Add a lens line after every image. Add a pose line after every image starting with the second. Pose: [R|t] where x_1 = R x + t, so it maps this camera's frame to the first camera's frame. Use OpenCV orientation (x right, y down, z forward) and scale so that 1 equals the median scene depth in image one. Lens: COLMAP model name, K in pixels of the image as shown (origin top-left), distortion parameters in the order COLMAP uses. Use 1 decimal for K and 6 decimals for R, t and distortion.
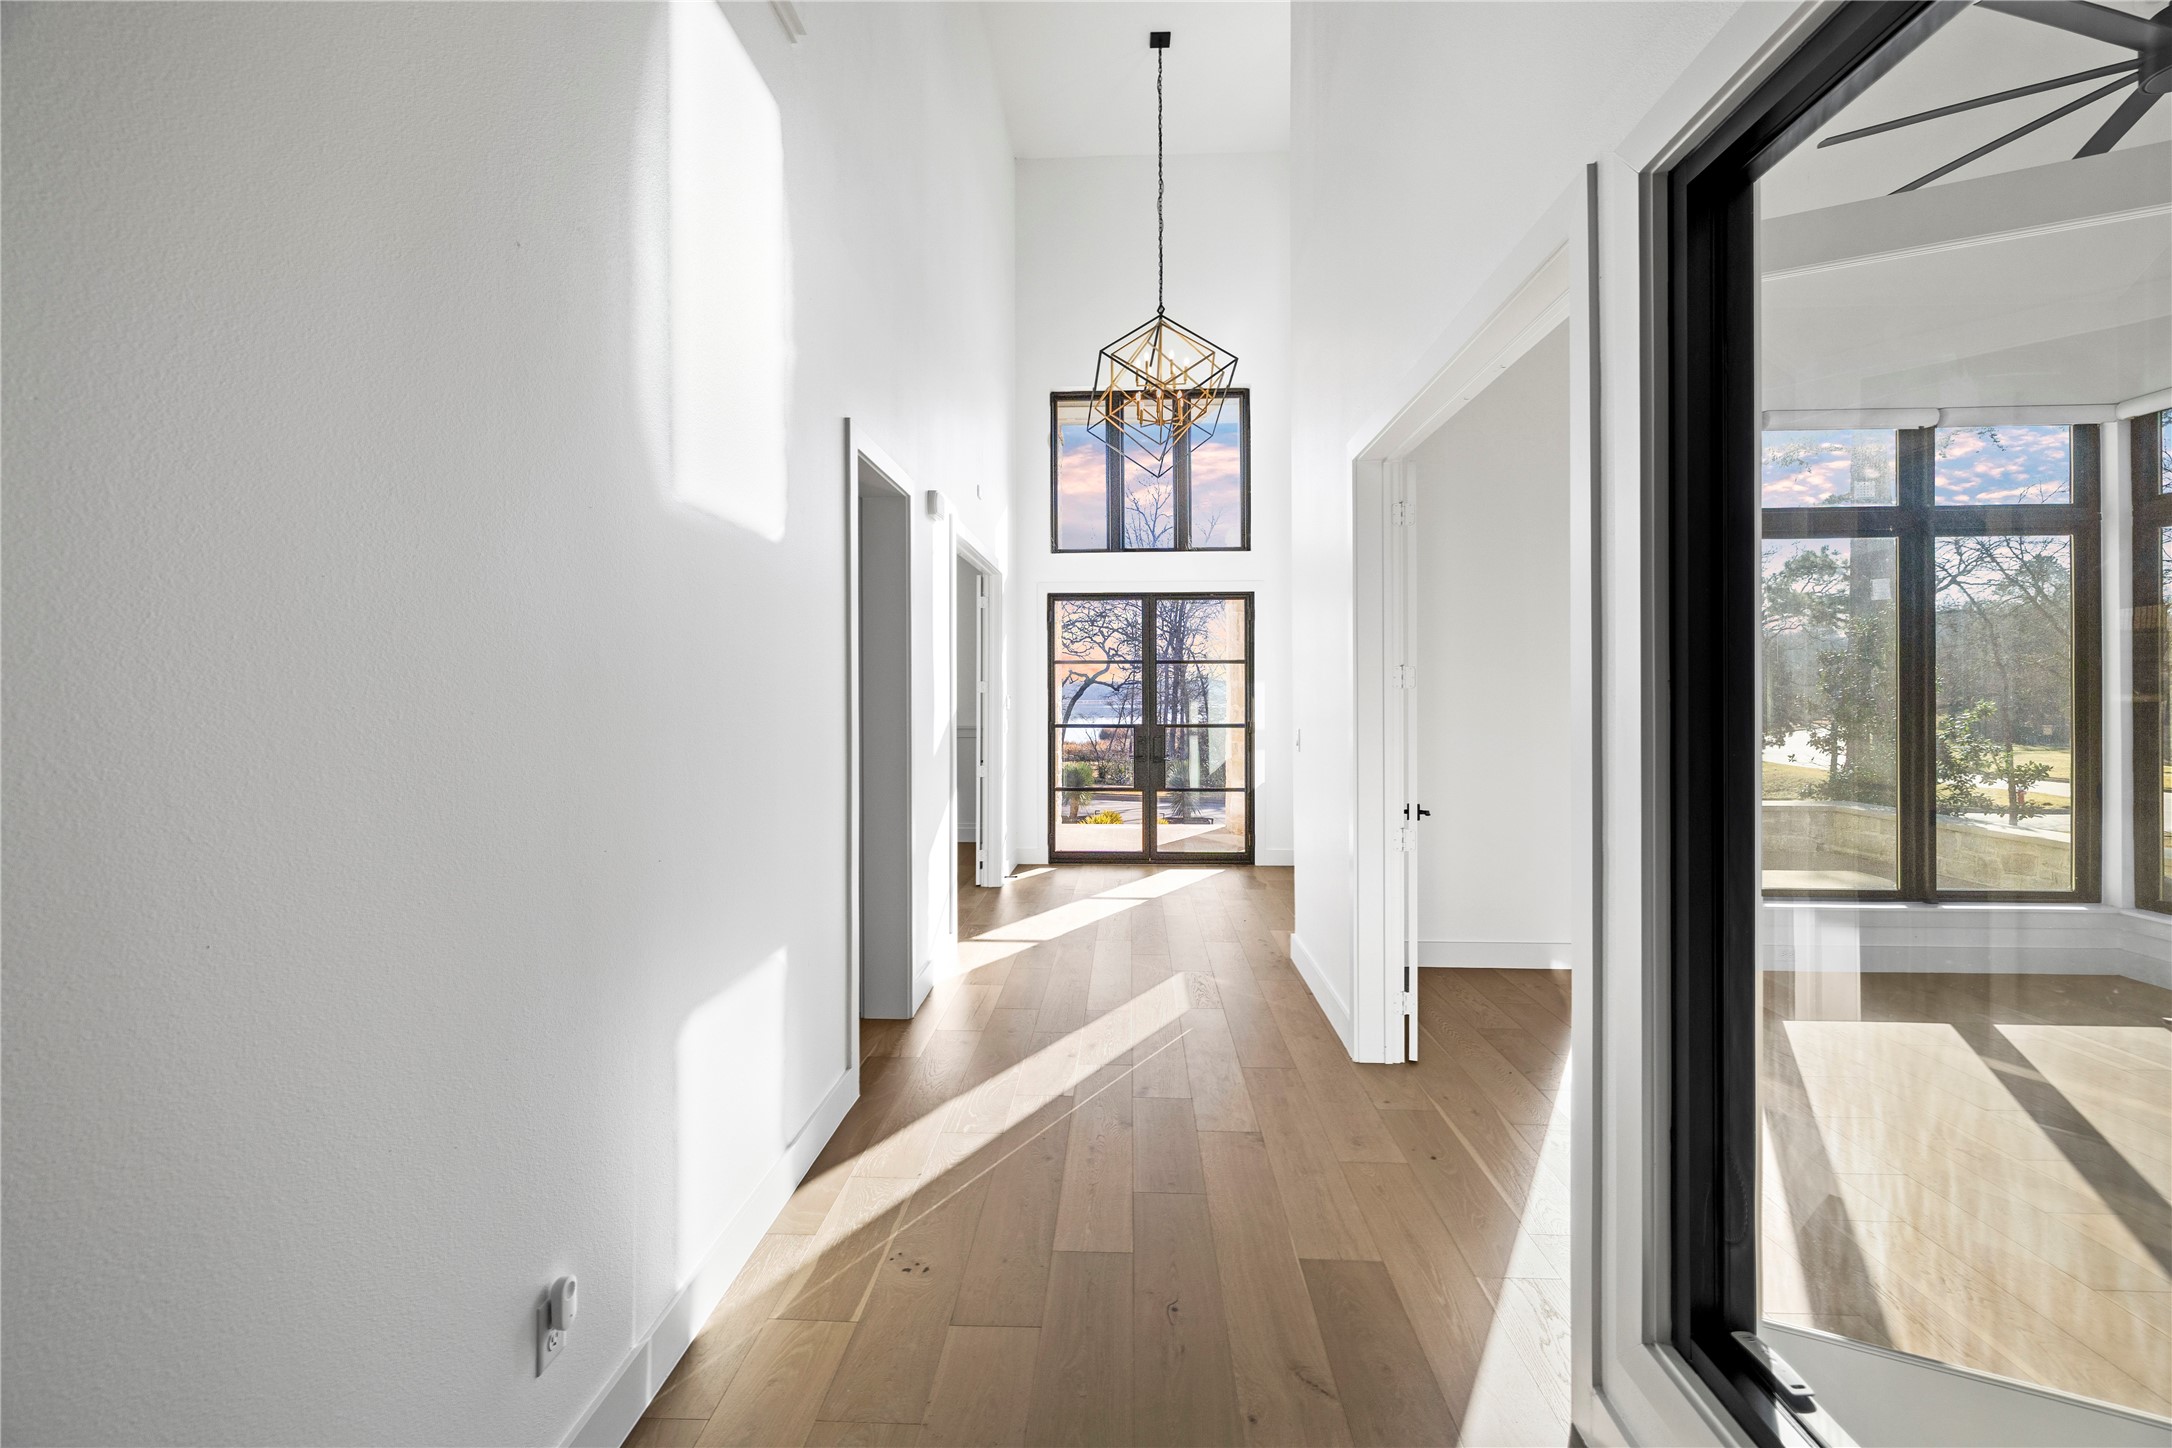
lens RADIAL K [[918.6, 0, 1087.6], [0, 918.6, 685.6], [0, 0, 1]] dist [0.001734, 0.000575]
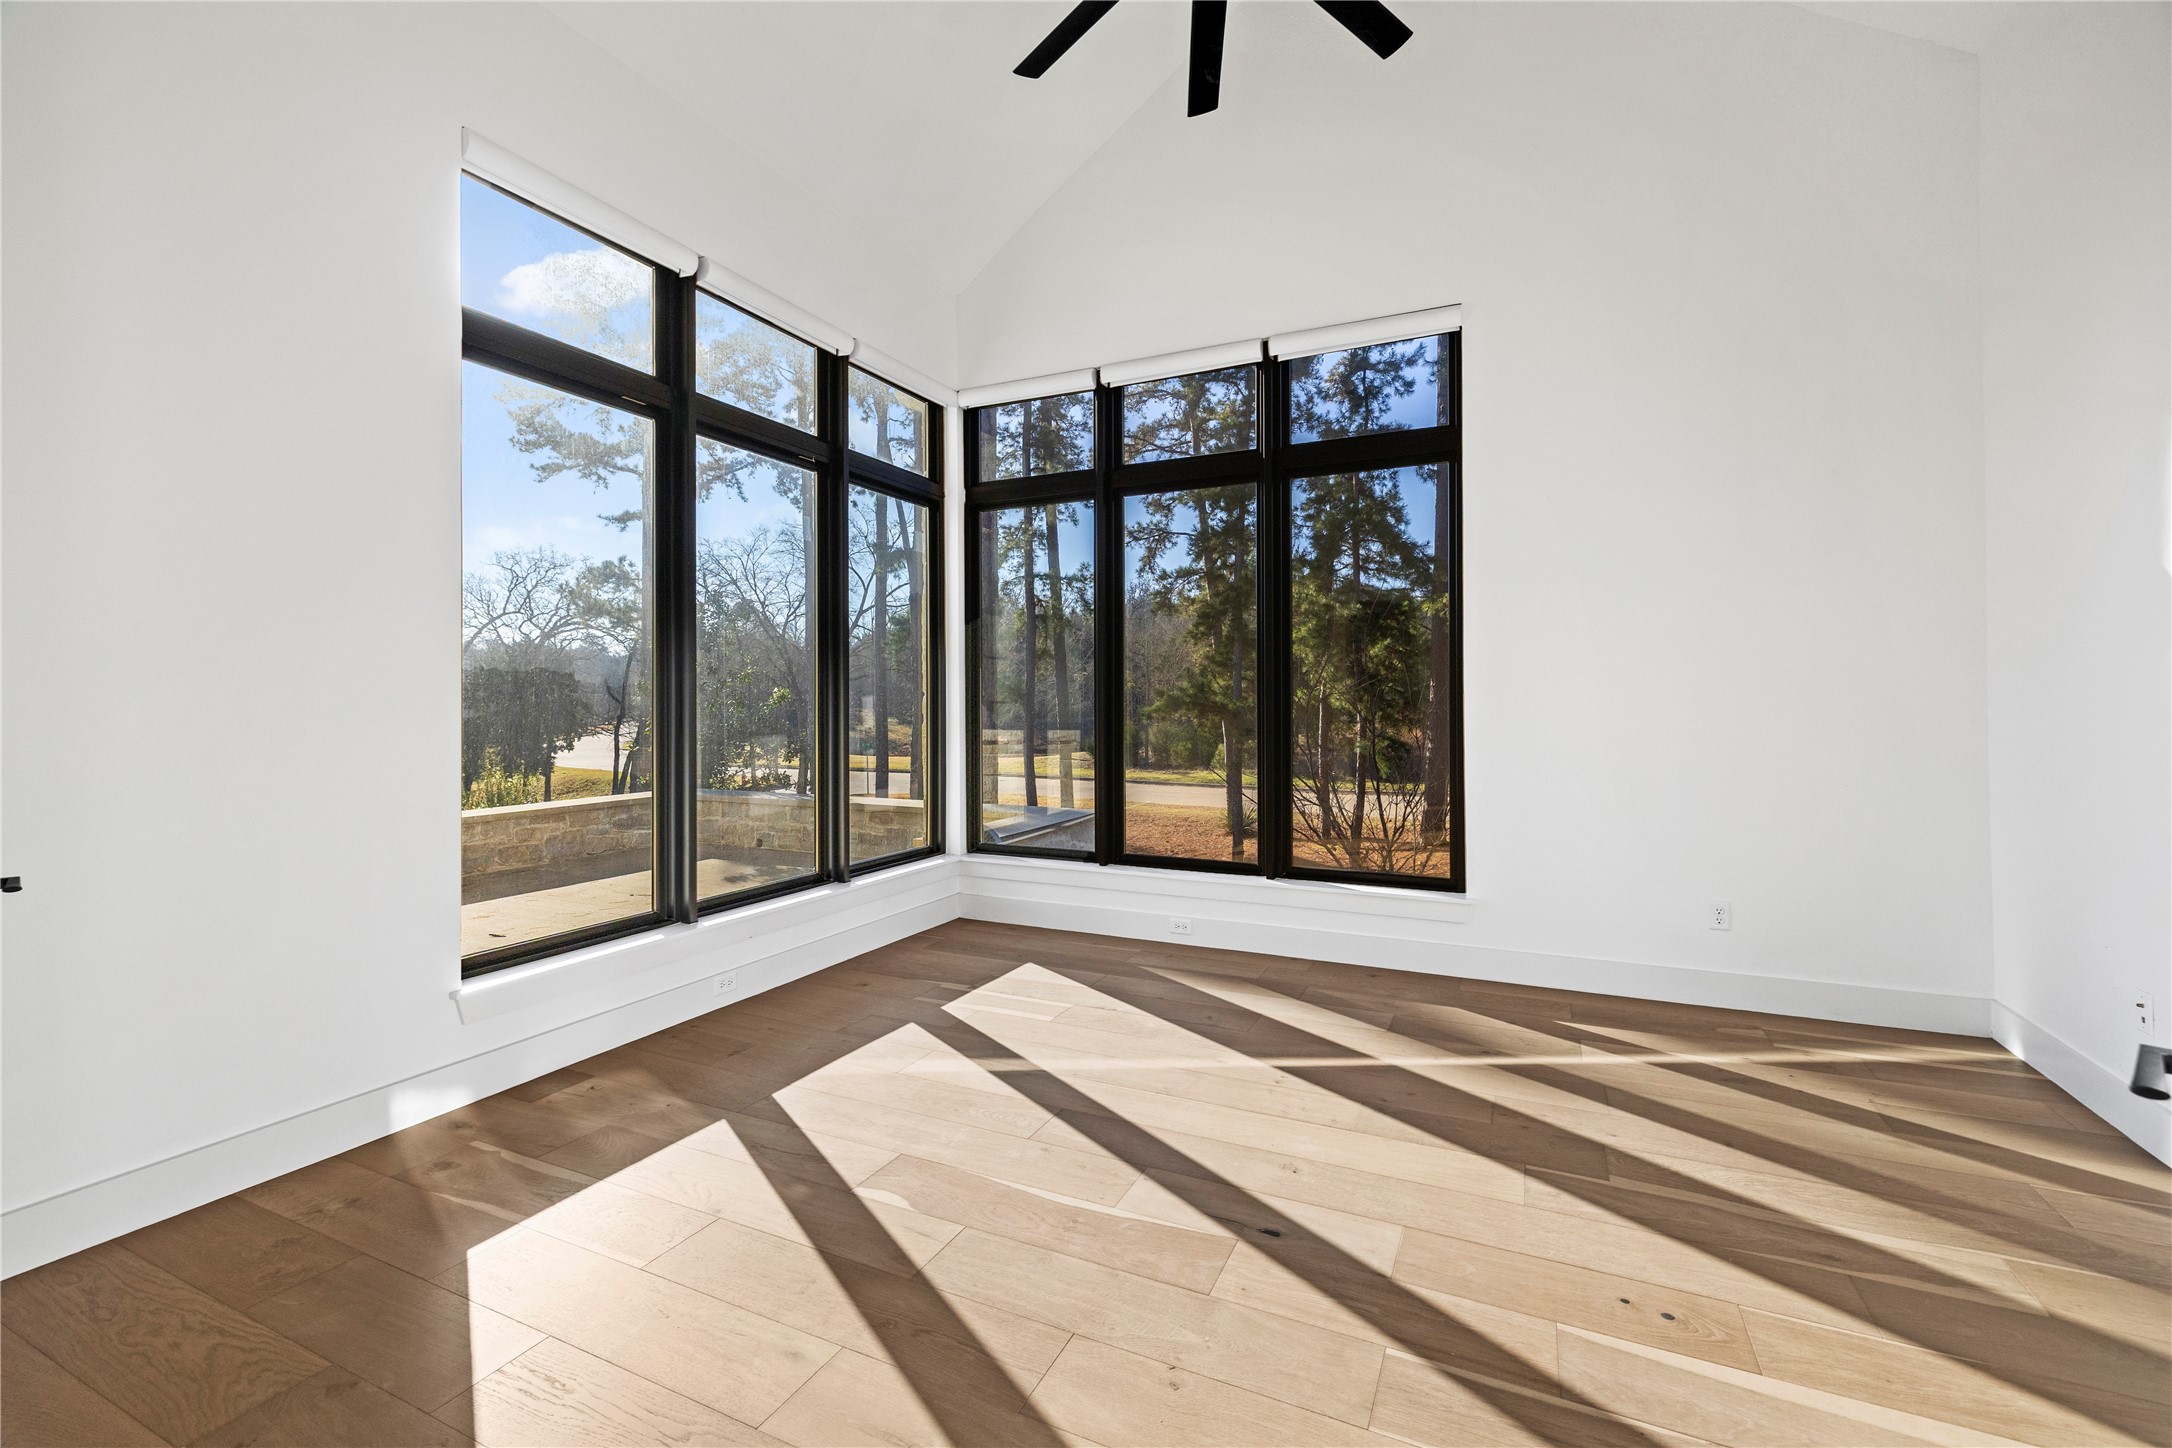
lens RADIAL K [[918.6, 0, 1085.4], [0, 918.6, 699.0], [0, 0, 1]] dist [0.001734, 0.000575]
pose [[0.394254, 0.004807, 0.918989, 0.176143], [-0.006335, 0.999977, -0.002514, 0.056956], [-0.918980, -0.004830, 0.394276, 0.418666]]
